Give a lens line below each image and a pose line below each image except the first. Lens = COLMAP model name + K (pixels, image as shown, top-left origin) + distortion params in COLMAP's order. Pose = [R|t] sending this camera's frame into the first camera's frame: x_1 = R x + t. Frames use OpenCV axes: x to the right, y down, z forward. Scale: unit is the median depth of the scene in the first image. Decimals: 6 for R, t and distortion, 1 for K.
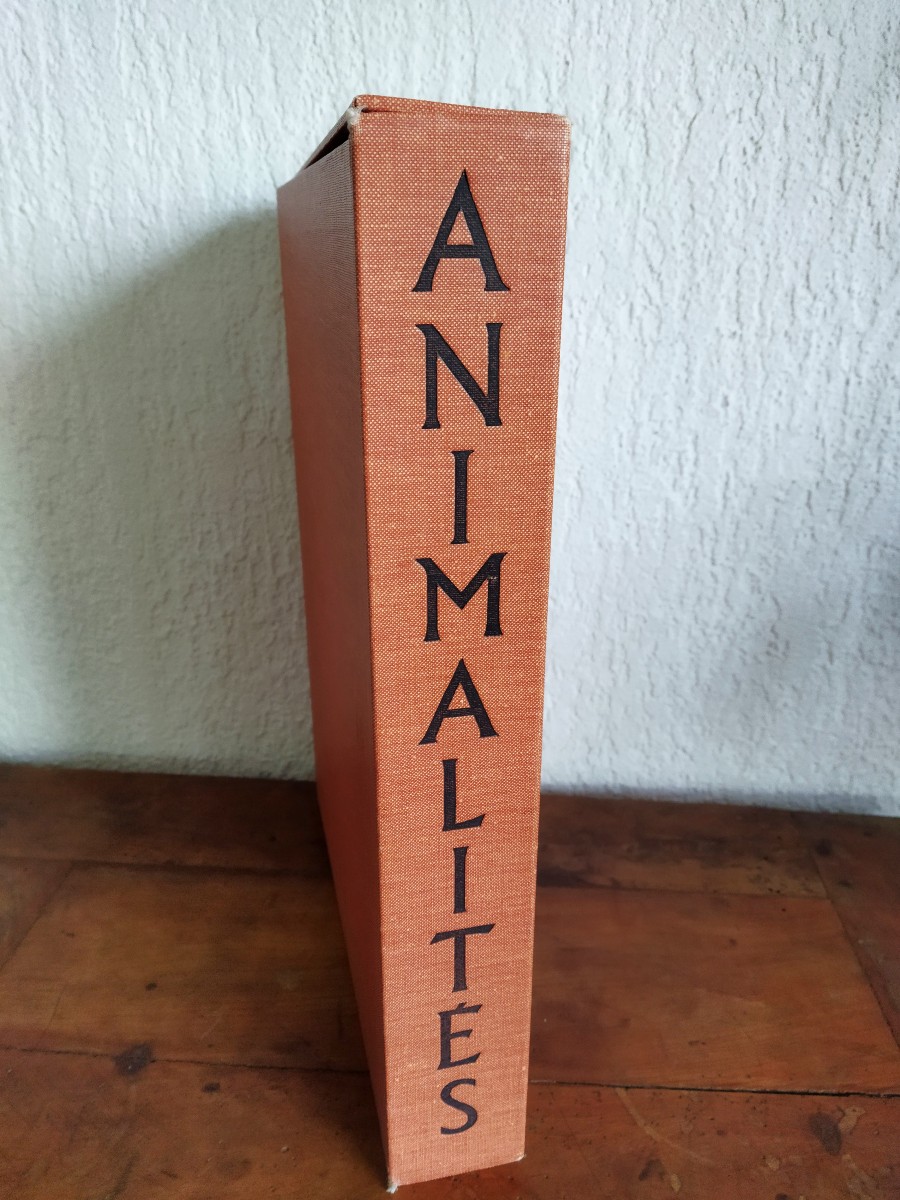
lens RADIAL K [[936.6, 0, 448.3], [0, 936.6, 598.6], [0, 0, 1]] dist [-0.004377, 0.000909]
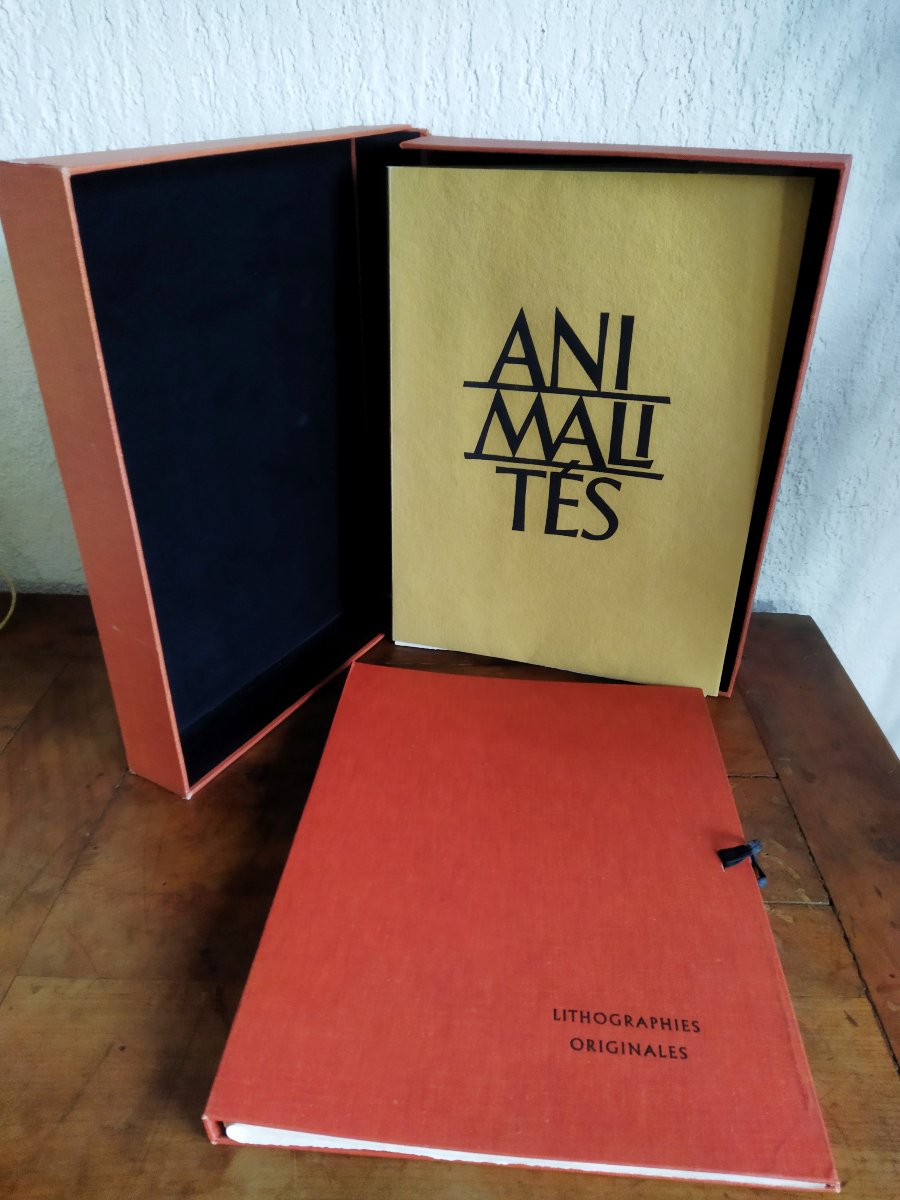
lens RADIAL K [[936.6, 0, 449.9], [0, 936.6, 602.7], [0, 0, 1]] dist [-0.004377, 0.000909]
pose [[0.998784, -0.026411, 0.041621, -0.072318], [0.019598, 0.987510, 0.156331, -0.003961], [-0.045230, -0.155325, 0.986827, -0.367293]]
